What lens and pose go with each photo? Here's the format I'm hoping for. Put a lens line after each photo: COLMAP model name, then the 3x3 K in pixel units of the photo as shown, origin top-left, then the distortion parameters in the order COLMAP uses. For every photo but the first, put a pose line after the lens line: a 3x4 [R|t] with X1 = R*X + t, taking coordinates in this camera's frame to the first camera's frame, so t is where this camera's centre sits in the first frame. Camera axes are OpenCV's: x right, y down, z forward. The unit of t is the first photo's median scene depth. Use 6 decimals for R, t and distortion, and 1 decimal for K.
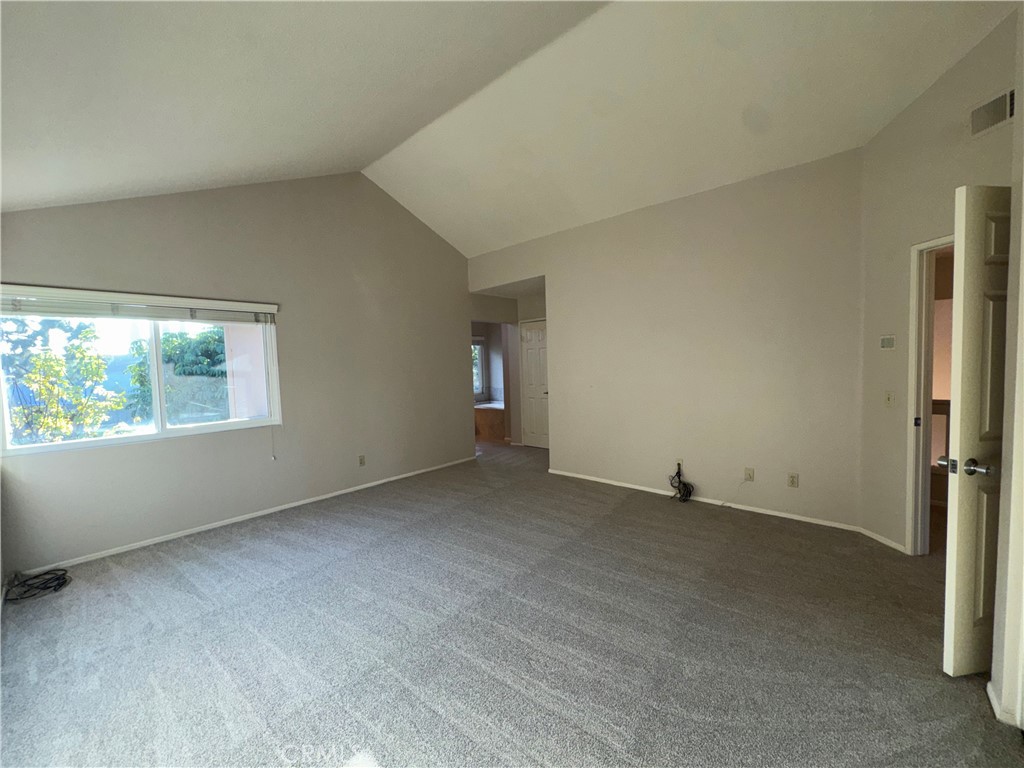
lens RADIAL K [[407.1, 0, 510.9], [0, 407.1, 384.5], [0, 0, 1]] dist [-0.005510, 0.000314]
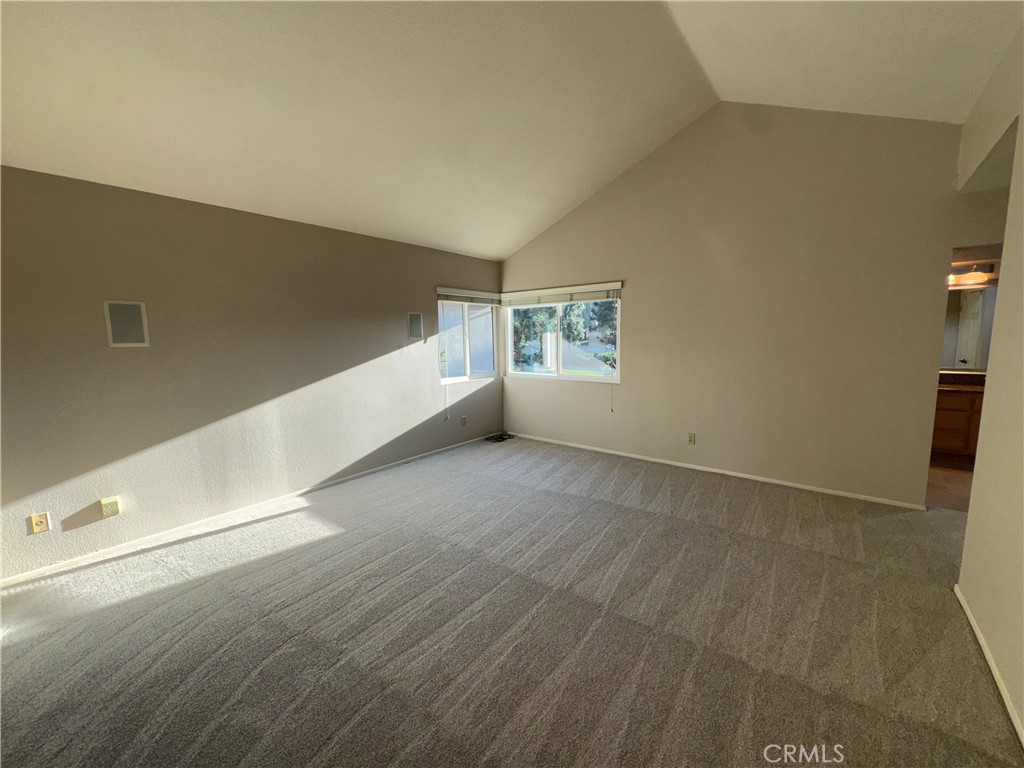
lens RADIAL K [[407.1, 0, 511.3], [0, 407.1, 383.9], [0, 0, 1]] dist [-0.005510, 0.000314]
pose [[0.061809, 0.148731, -0.986944, 0.696153], [-0.044727, 0.988254, 0.146128, -0.073009], [0.997085, 0.035111, 0.067735, 0.725818]]
